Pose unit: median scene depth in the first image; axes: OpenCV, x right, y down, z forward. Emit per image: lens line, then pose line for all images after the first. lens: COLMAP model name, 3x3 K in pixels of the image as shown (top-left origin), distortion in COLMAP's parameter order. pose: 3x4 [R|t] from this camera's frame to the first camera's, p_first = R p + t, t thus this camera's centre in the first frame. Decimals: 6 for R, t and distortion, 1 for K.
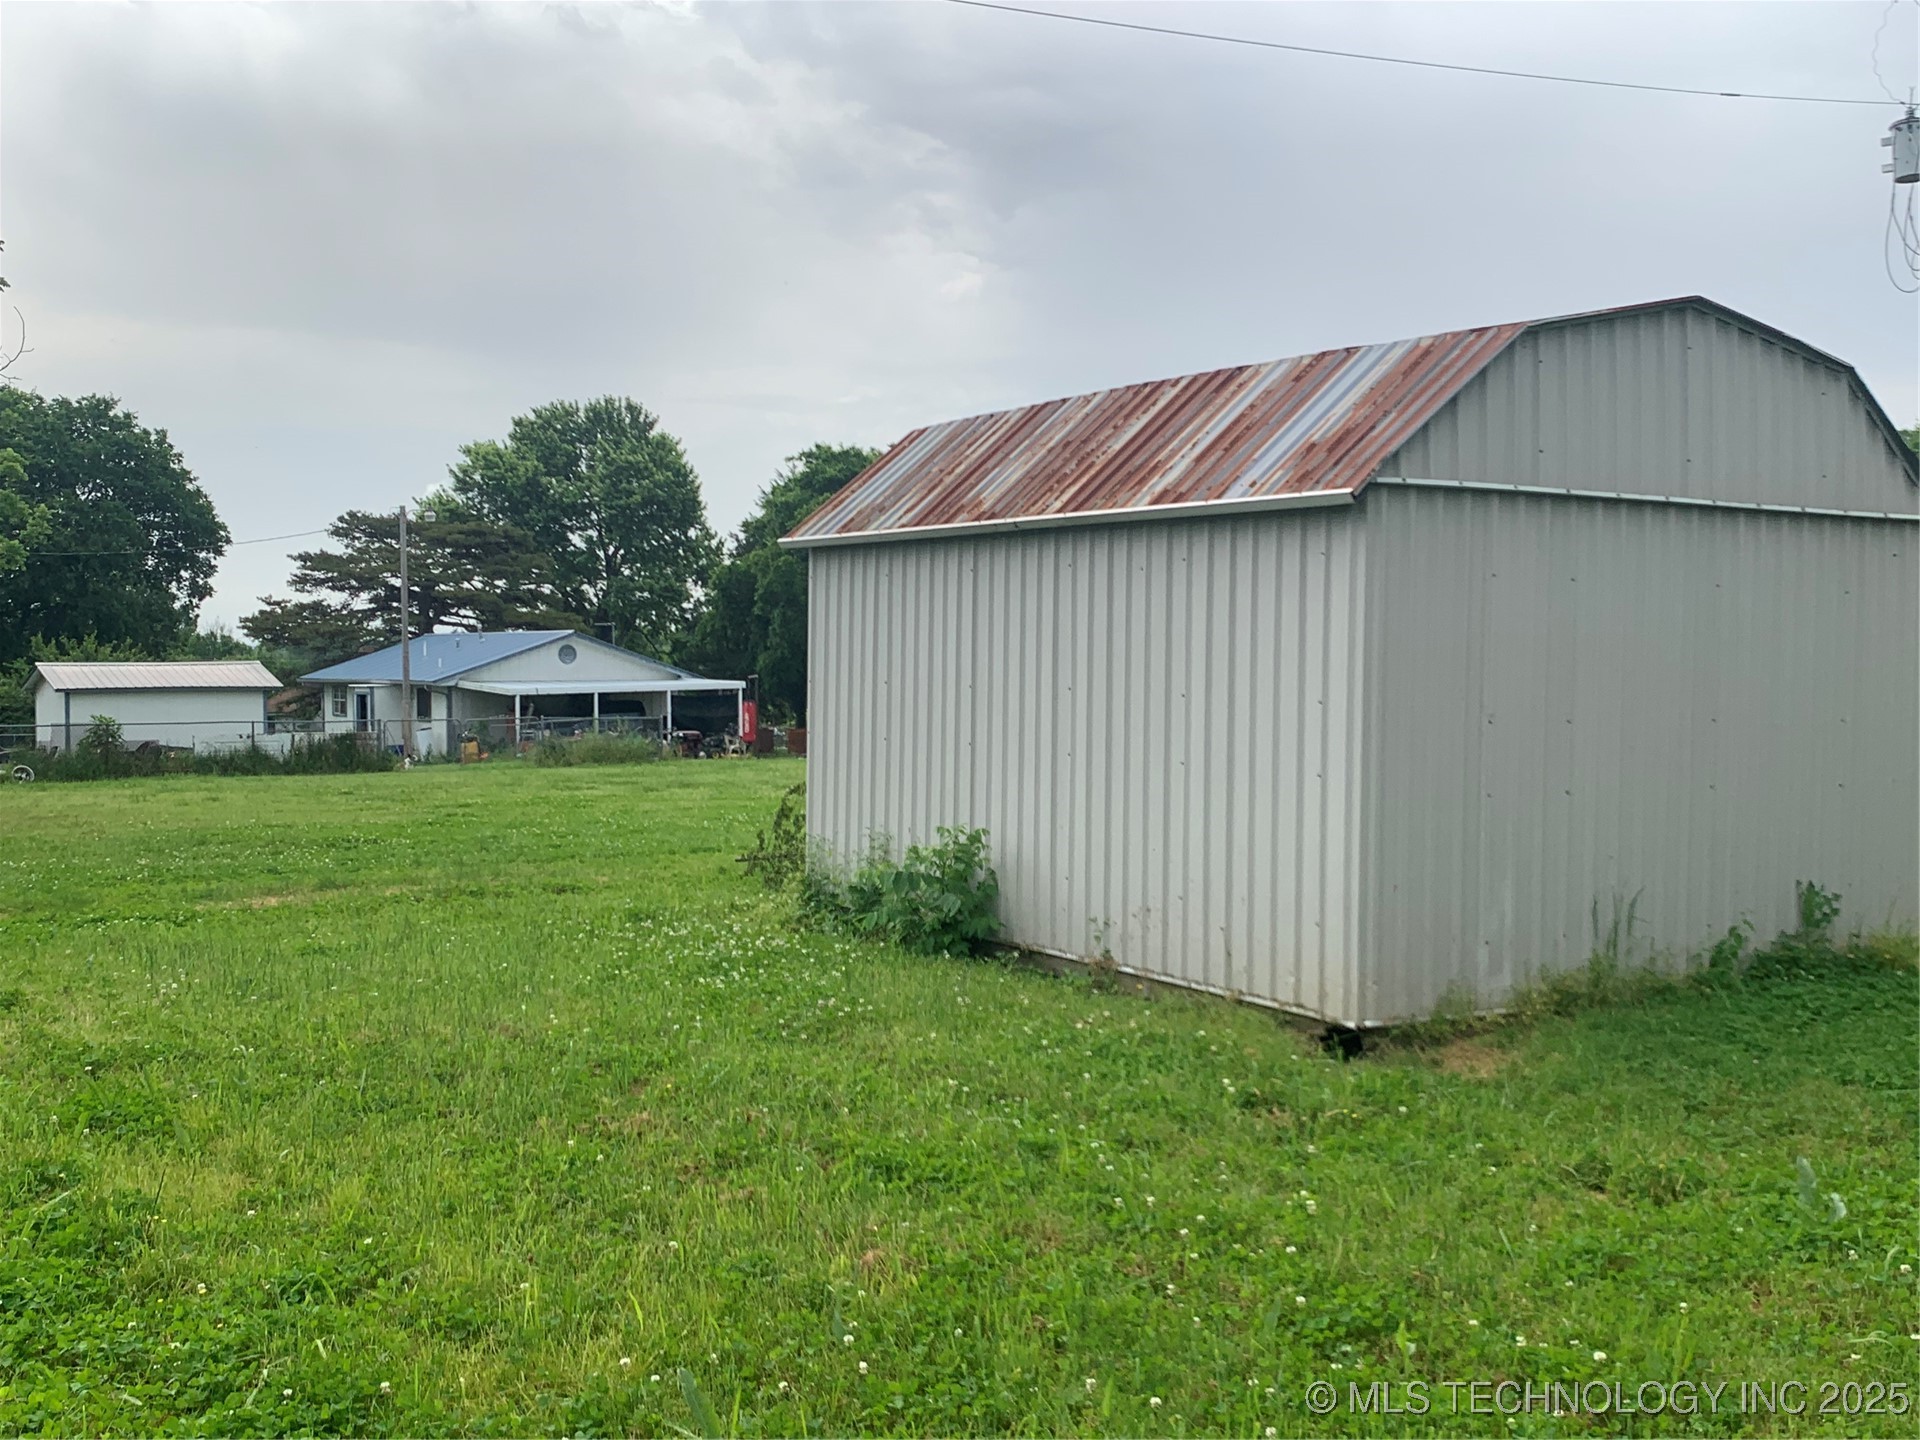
lens RADIAL K [[2057.2, 0, 997.4], [0, 2057.2, 713.8], [0, 0, 1]] dist [0.135846, -0.330850]
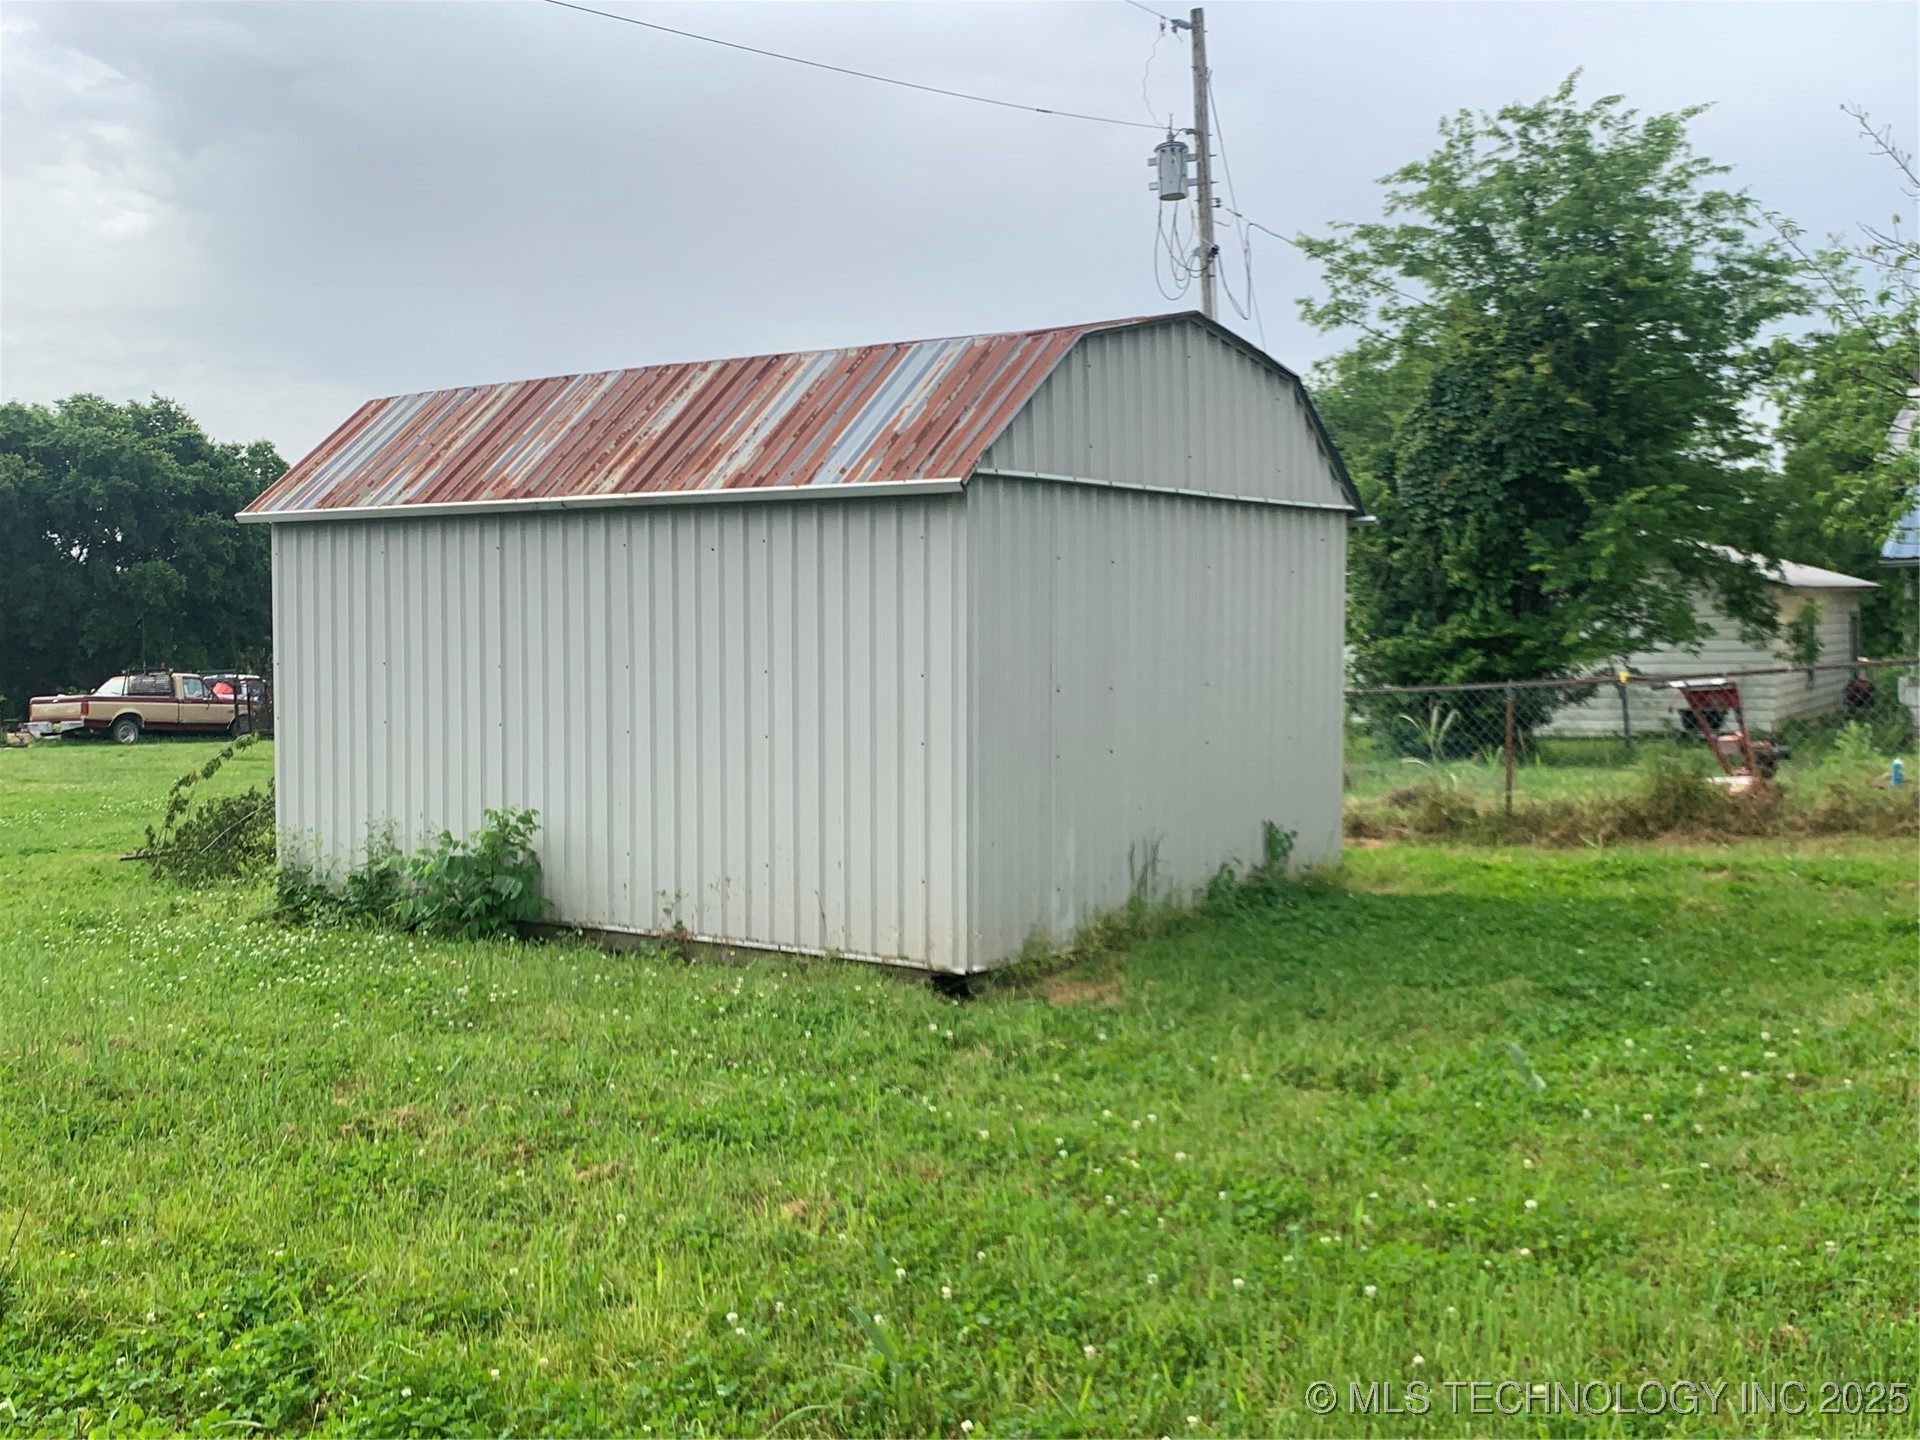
lens RADIAL K [[2057.2, 0, 997.4], [0, 2057.2, 713.8], [0, 0, 1]] dist [0.135846, -0.330850]
pose [[0.929123, -0.027855, 0.368721, -0.180906], [0.022581, 0.999572, 0.018612, -0.004175], [-0.369082, -0.008966, 0.929354, -0.012303]]
